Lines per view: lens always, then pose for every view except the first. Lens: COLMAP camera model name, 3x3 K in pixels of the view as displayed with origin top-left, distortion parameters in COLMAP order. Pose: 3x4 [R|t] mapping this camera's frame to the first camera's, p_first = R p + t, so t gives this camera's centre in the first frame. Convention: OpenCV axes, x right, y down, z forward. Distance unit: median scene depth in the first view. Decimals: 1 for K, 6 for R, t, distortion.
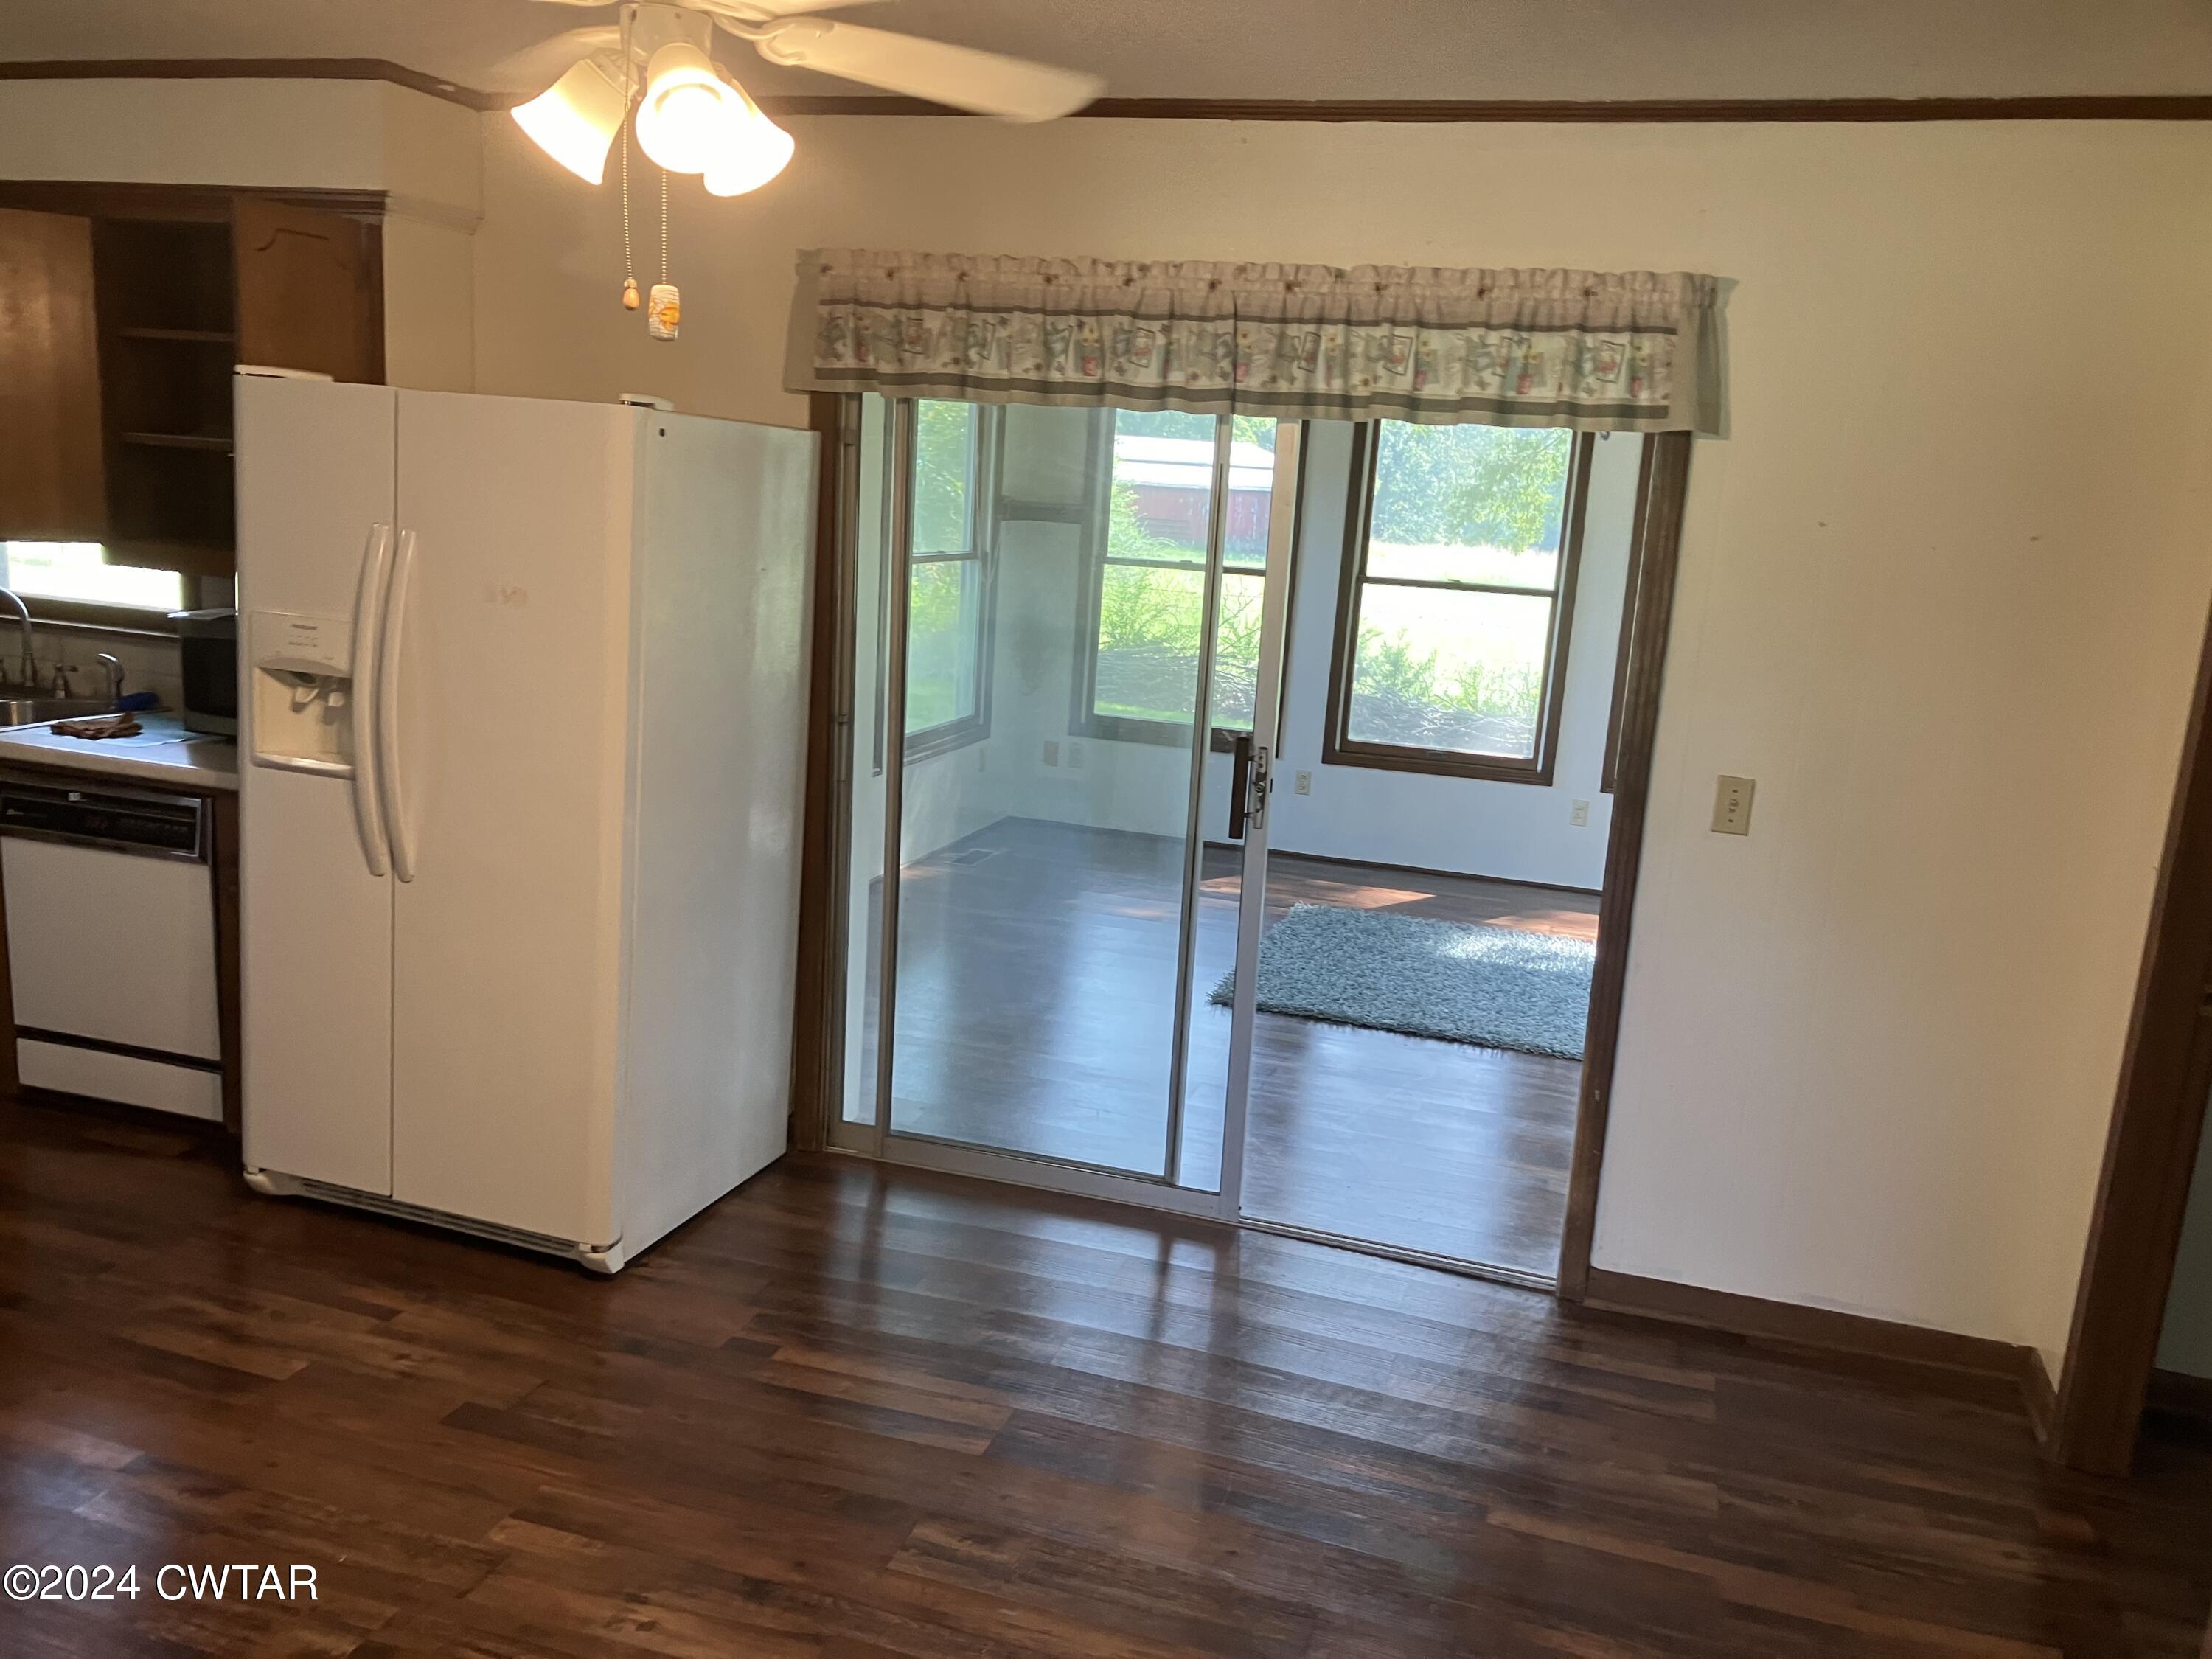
lens RADIAL K [[1831.6, 0, 1081.0], [0, 1831.6, 861.8], [0, 0, 1]] dist [0.033439, -0.033365]
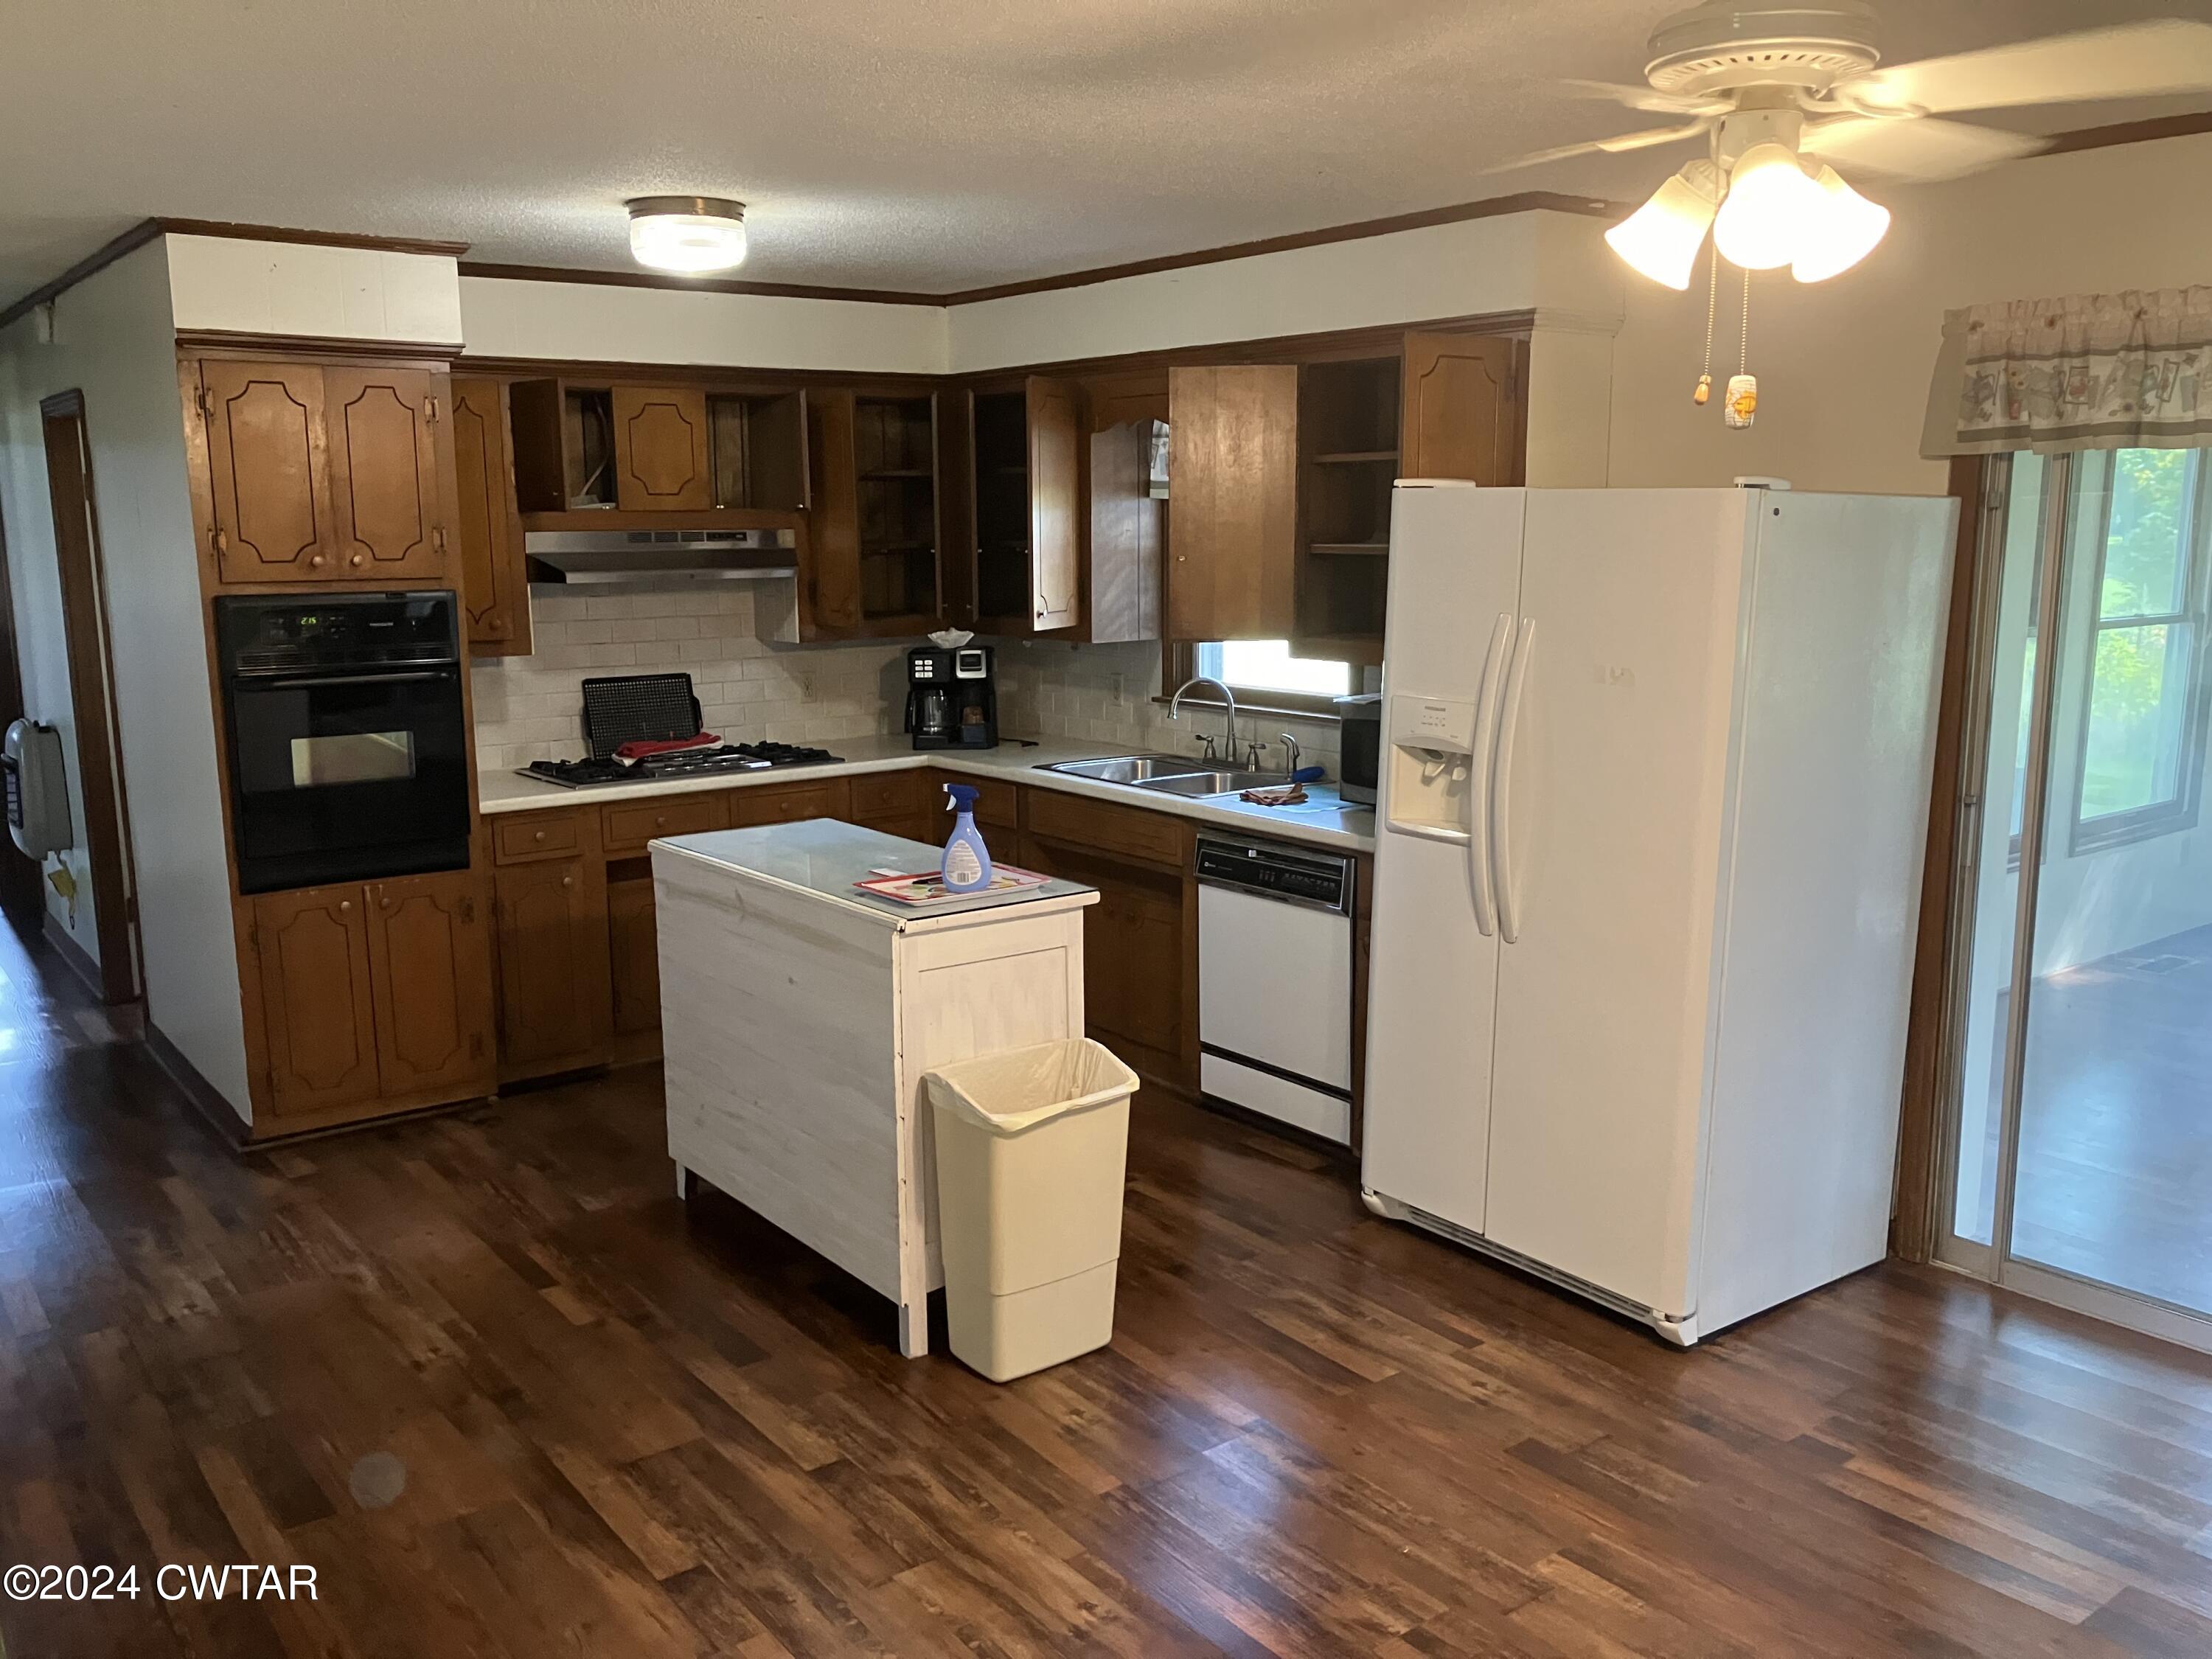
lens RADIAL K [[1831.6, 0, 1086.5], [0, 1831.6, 859.9], [0, 0, 1]] dist [0.033439, -0.033365]
pose [[0.819650, 0.039036, -0.571532, 0.040289], [-0.064068, 0.997663, -0.023741, 0.003645], [0.569270, 0.056076, 0.820236, -0.024691]]
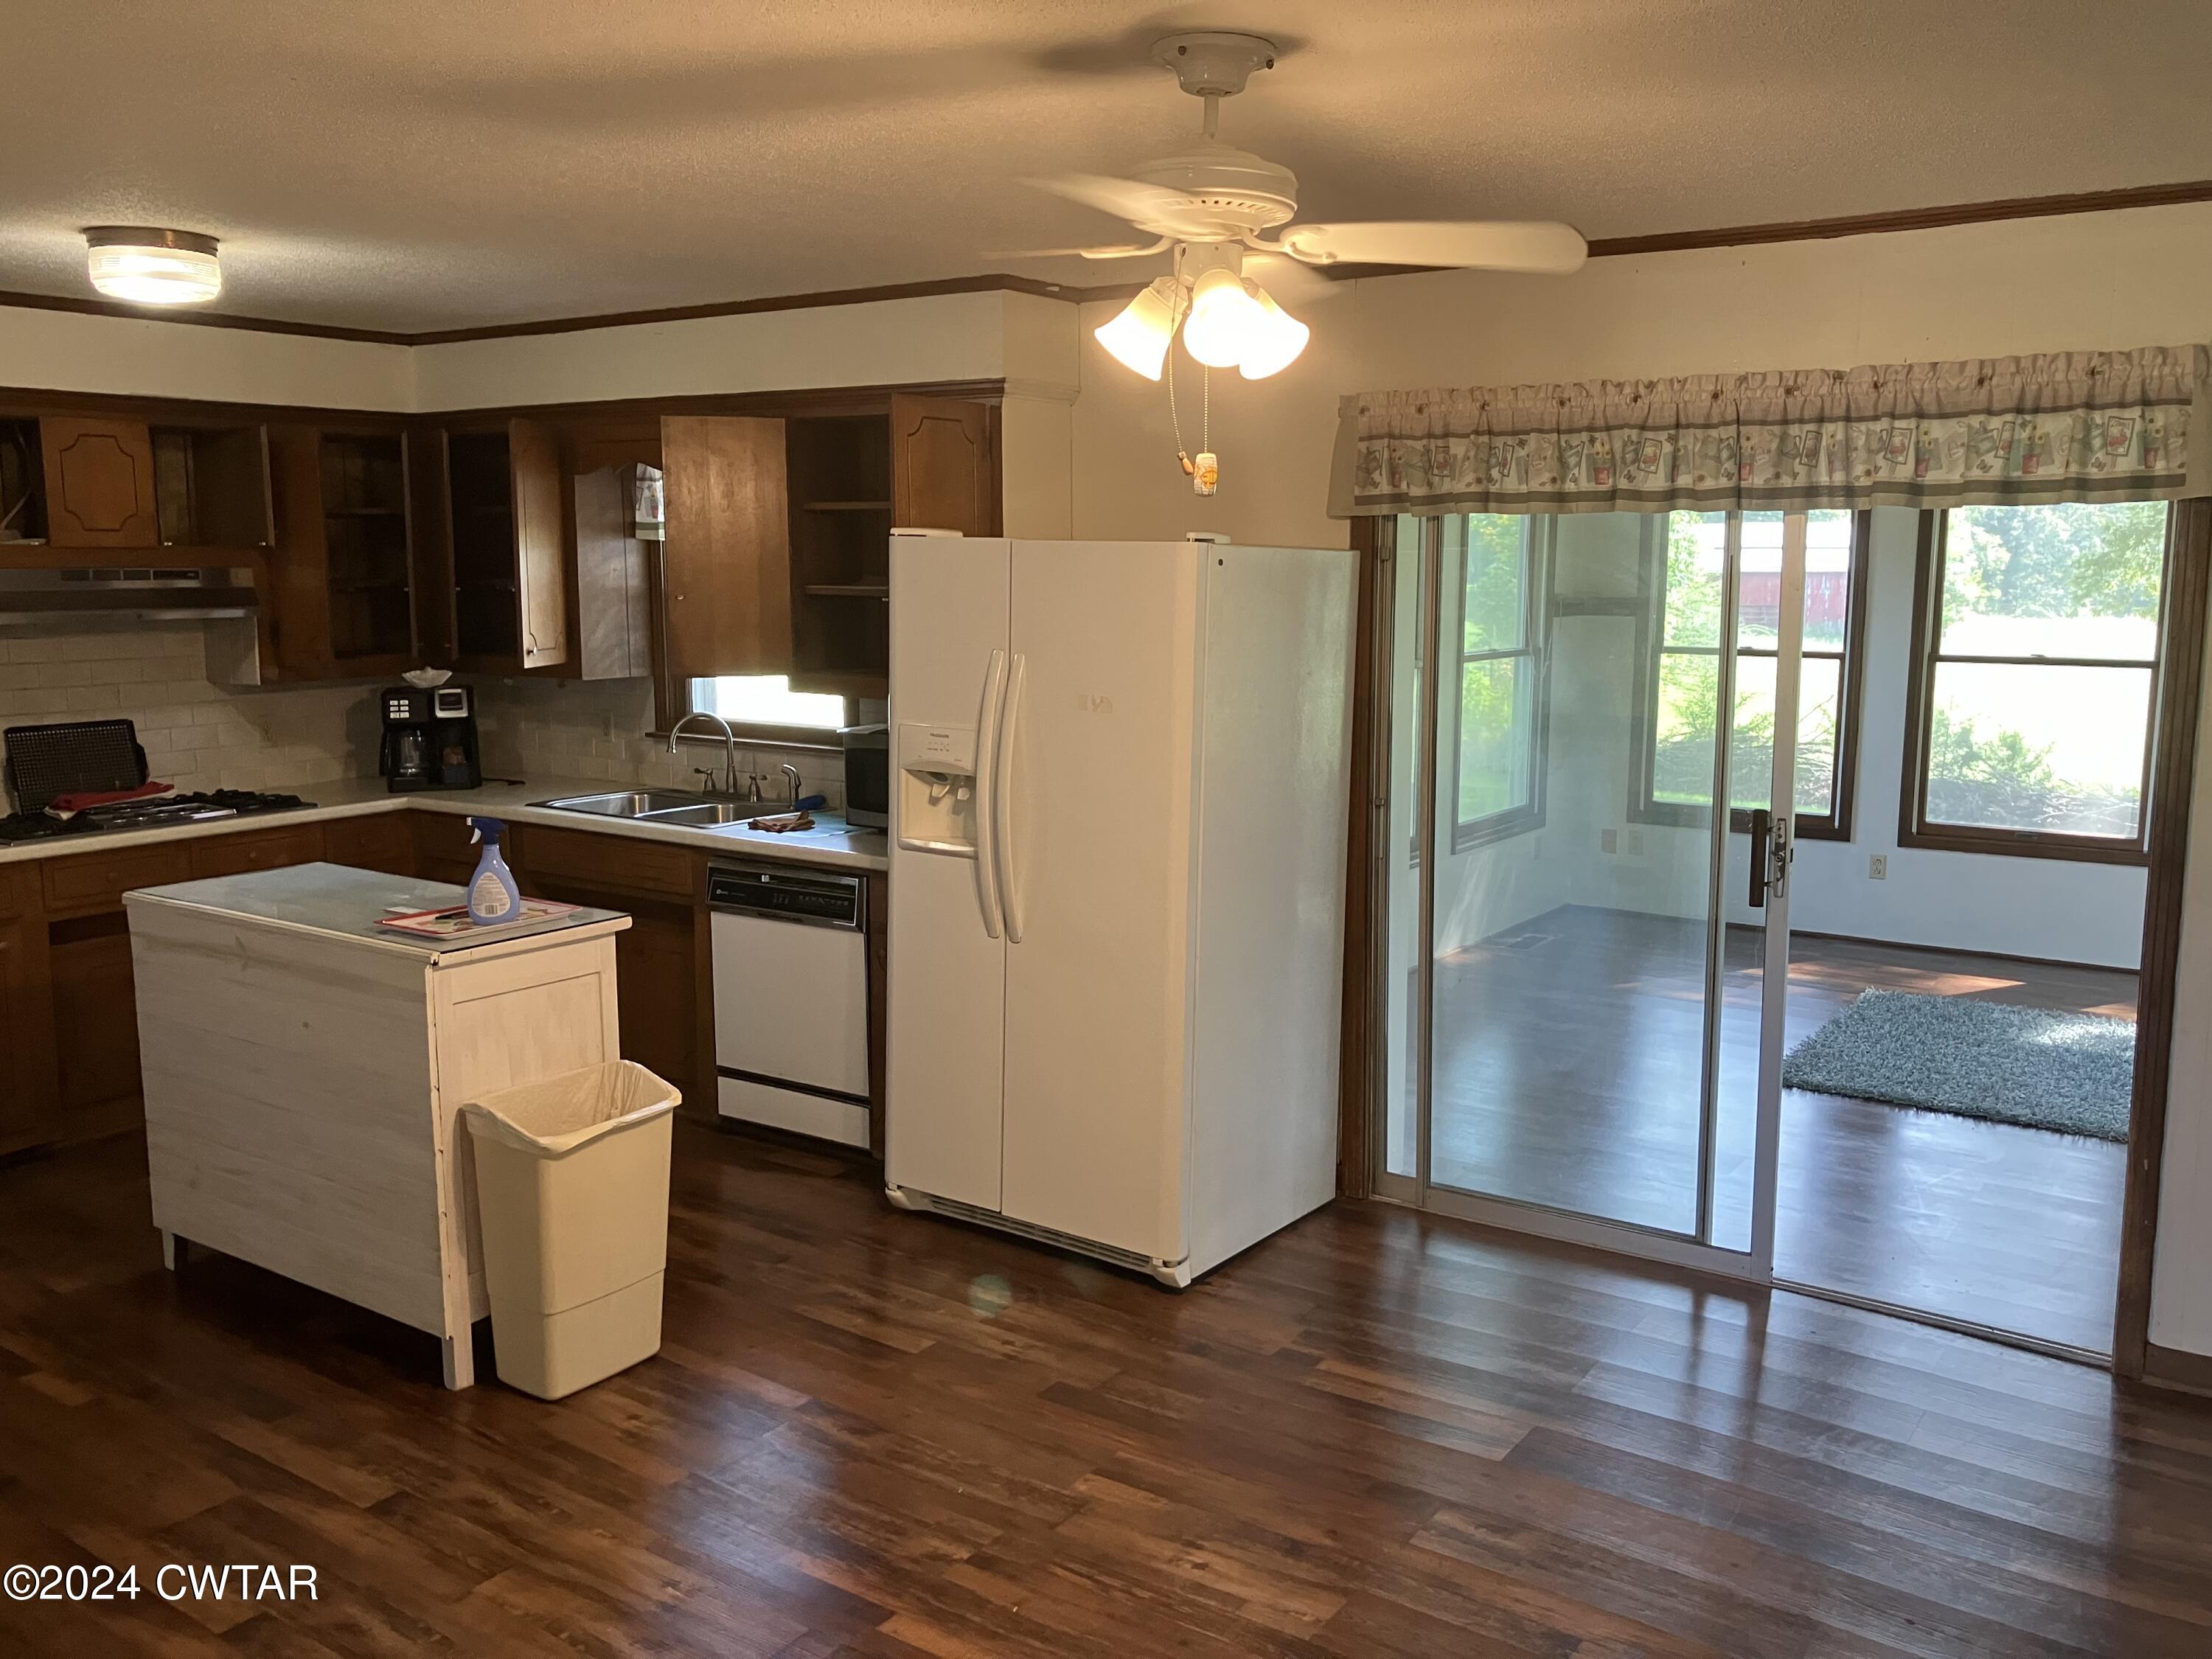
lens RADIAL K [[1831.6, 0, 1118.2], [0, 1831.6, 830.1], [0, 0, 1]] dist [0.033439, -0.033365]
pose [[0.956417, -0.016779, -0.291521, 0.044442], [-0.004747, 0.997322, -0.072976, 0.022717], [0.291965, 0.071179, 0.953777, -0.117196]]
